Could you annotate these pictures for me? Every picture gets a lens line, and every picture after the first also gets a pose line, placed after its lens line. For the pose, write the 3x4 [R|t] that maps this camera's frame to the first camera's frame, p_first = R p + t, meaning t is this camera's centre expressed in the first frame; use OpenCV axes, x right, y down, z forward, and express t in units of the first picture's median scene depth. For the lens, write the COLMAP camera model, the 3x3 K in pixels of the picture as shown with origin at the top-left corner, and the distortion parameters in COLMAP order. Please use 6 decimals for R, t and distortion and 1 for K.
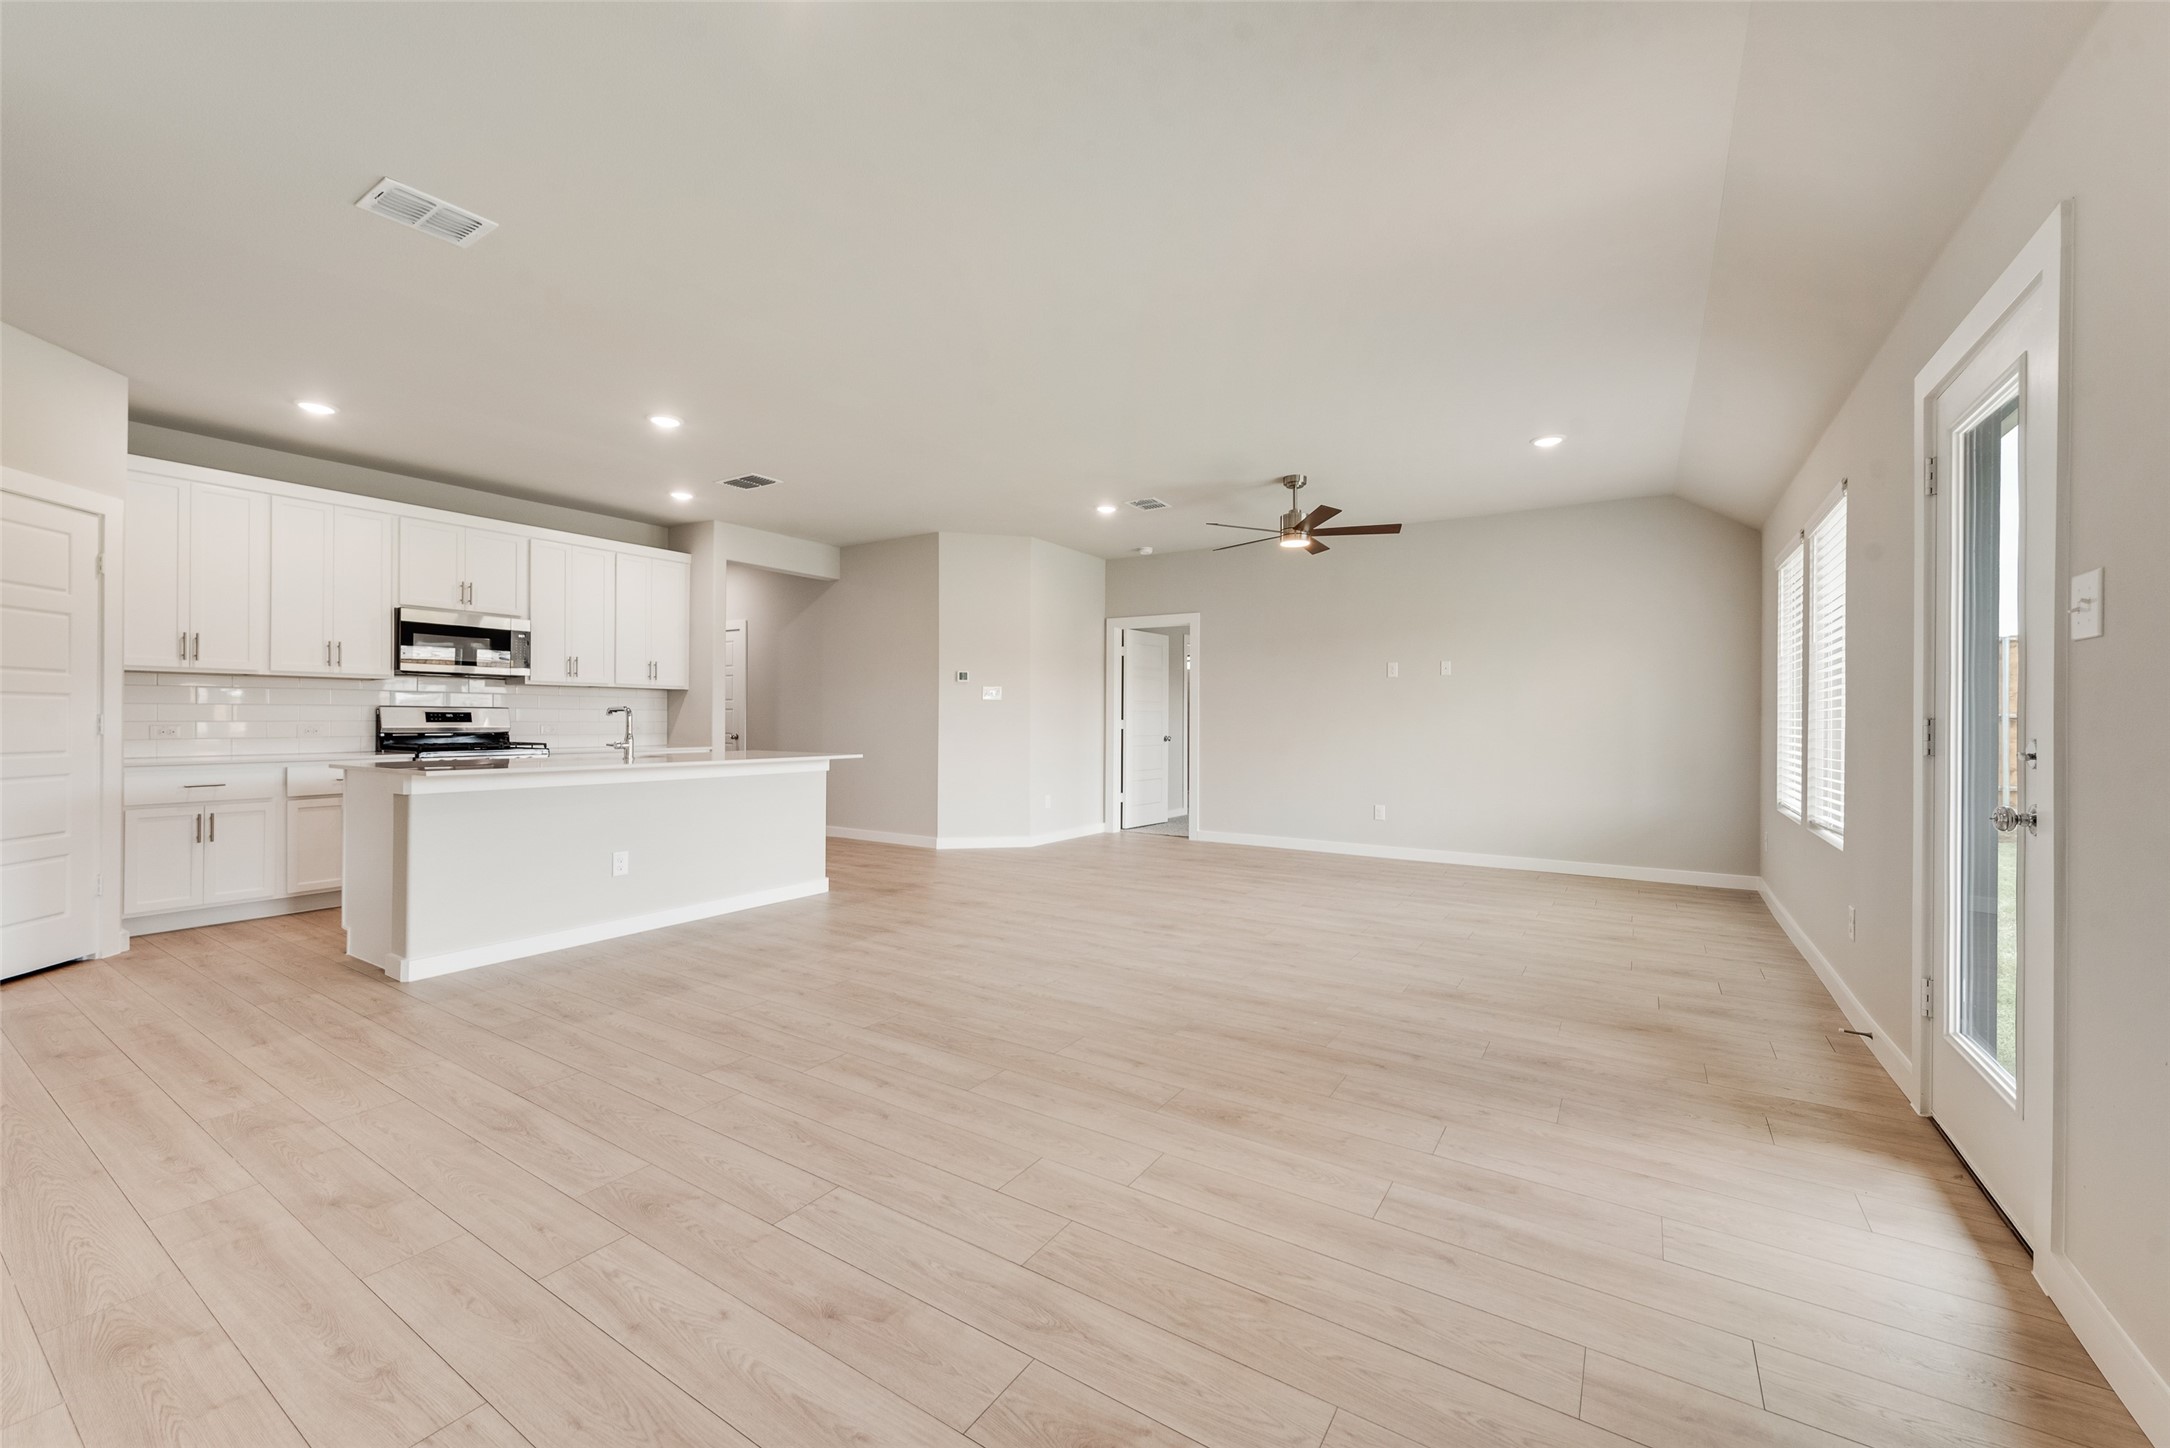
lens RADIAL K [[853.1, 0, 1077.8], [0, 853.1, 730.8], [0, 0, 1]] dist [0.007534, -0.001583]
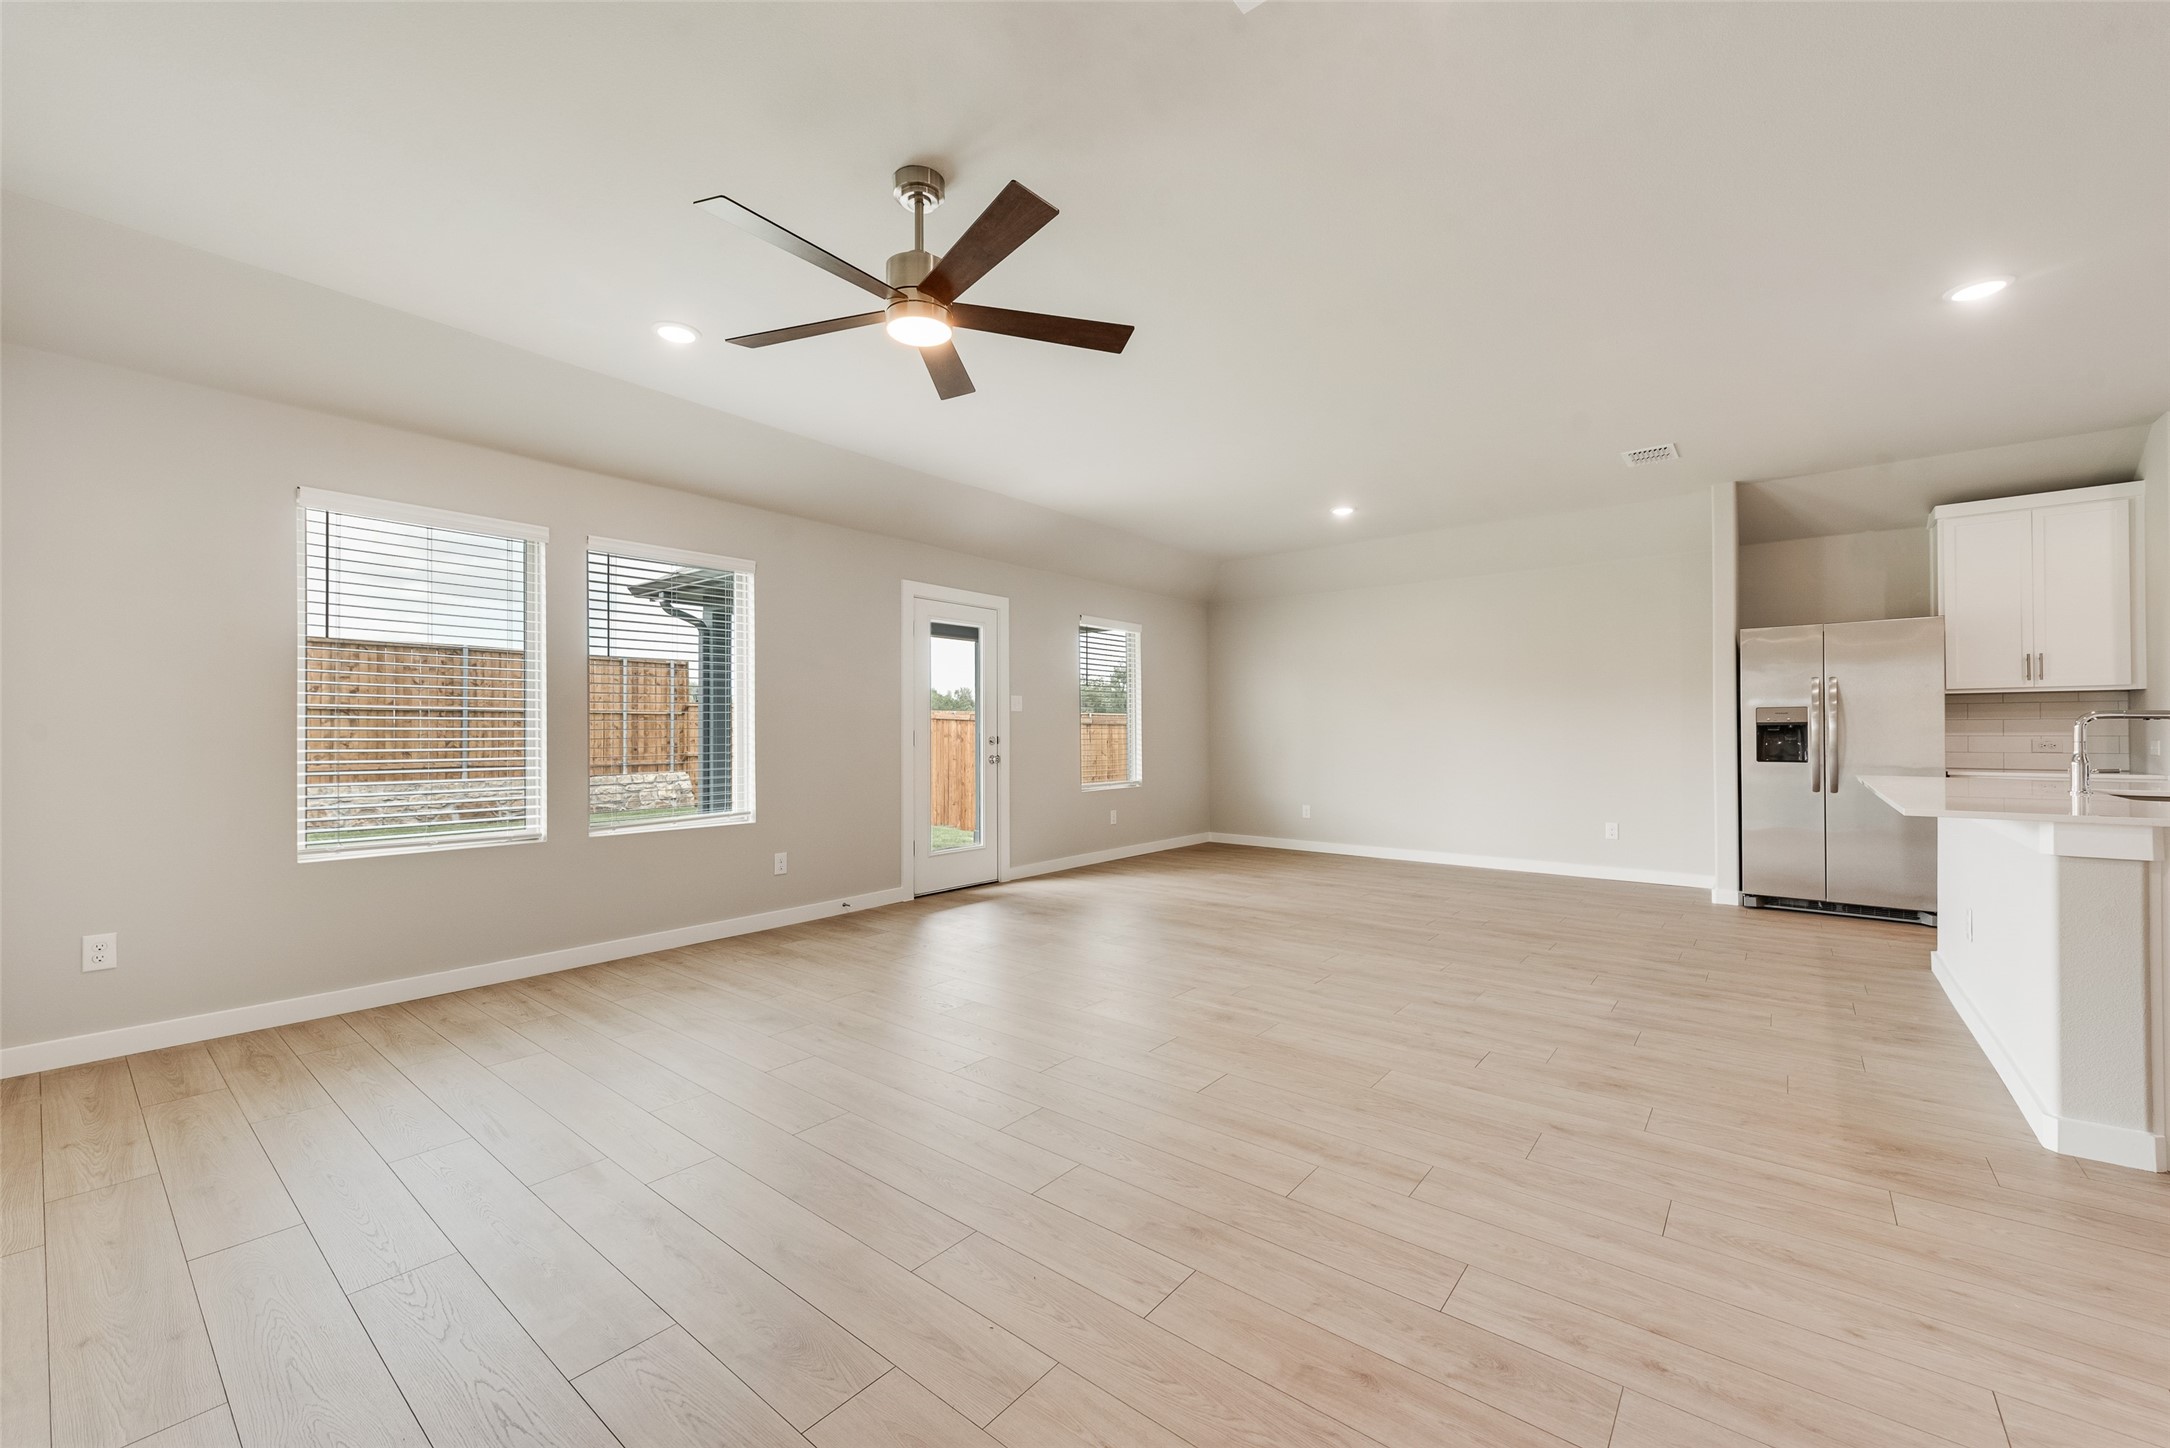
lens RADIAL K [[853.1, 0, 1066.4], [0, 853.1, 712.0], [0, 0, 1]] dist [0.007534, -0.001583]
pose [[-0.992902, 0.000723, 0.118937, 0.170897], [-0.000630, 0.999936, -0.011337, -0.022259], [-0.118937, -0.011331, -0.992837, 1.955451]]
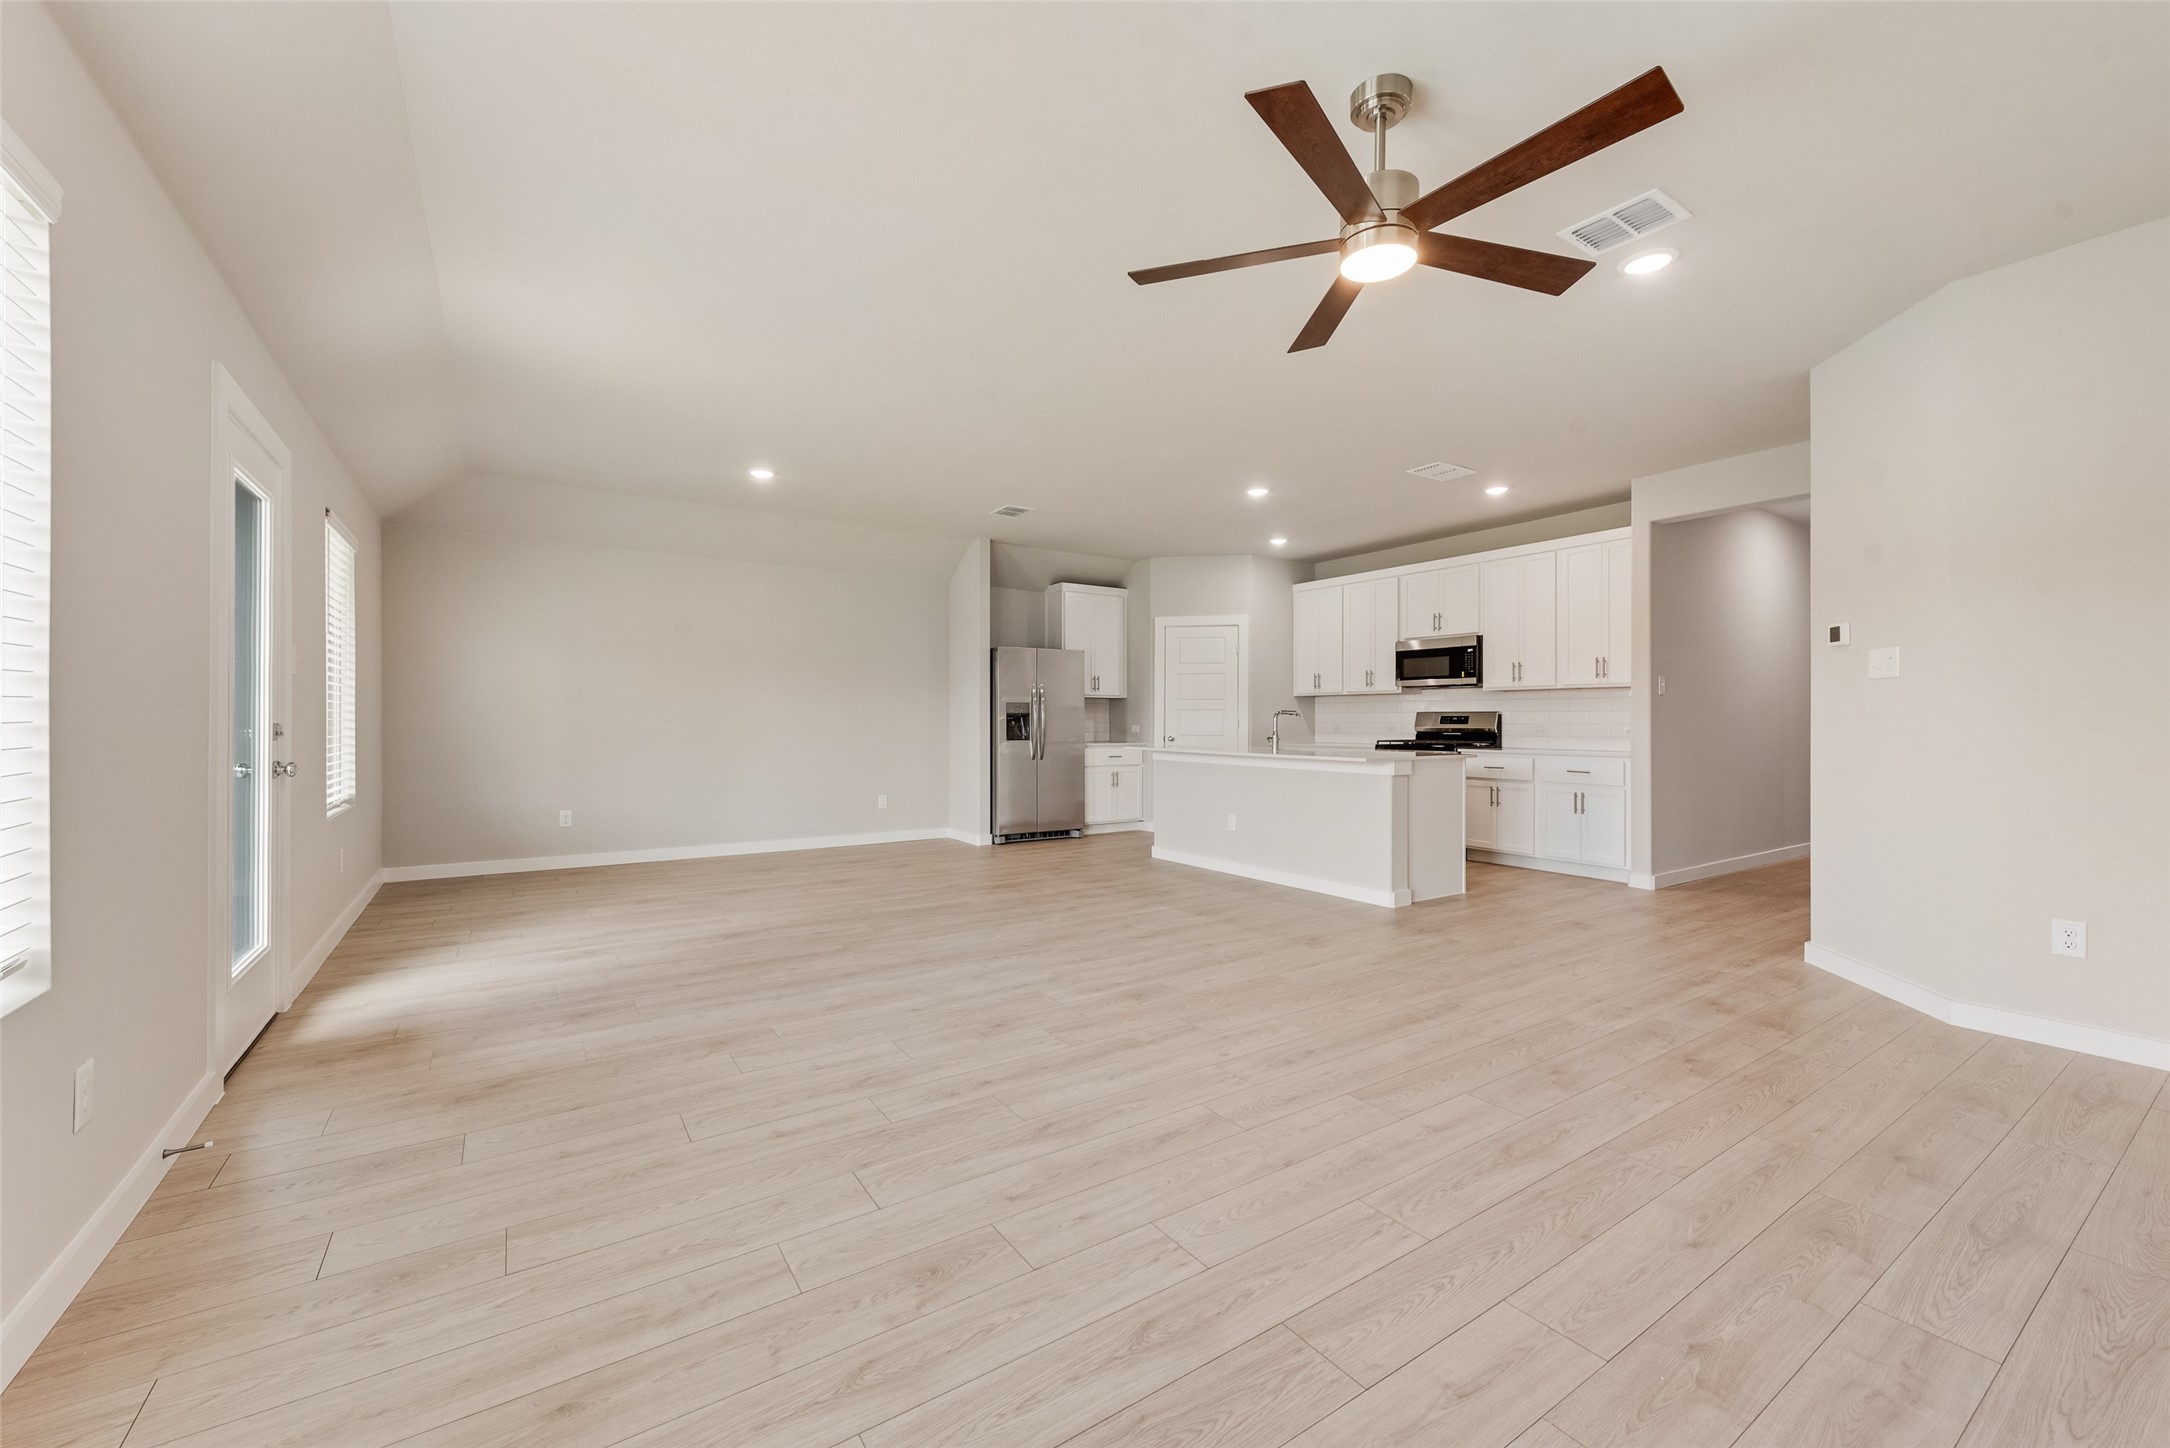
lens RADIAL K [[853.1, 0, 1070.9], [0, 853.1, 721.5], [0, 0, 1]] dist [0.007534, -0.001583]
pose [[-0.399474, -0.004401, -0.916734, 0.910465], [-0.017110, 0.999850, 0.002656, -0.010432], [0.916585, 0.016747, -0.399489, 1.398457]]
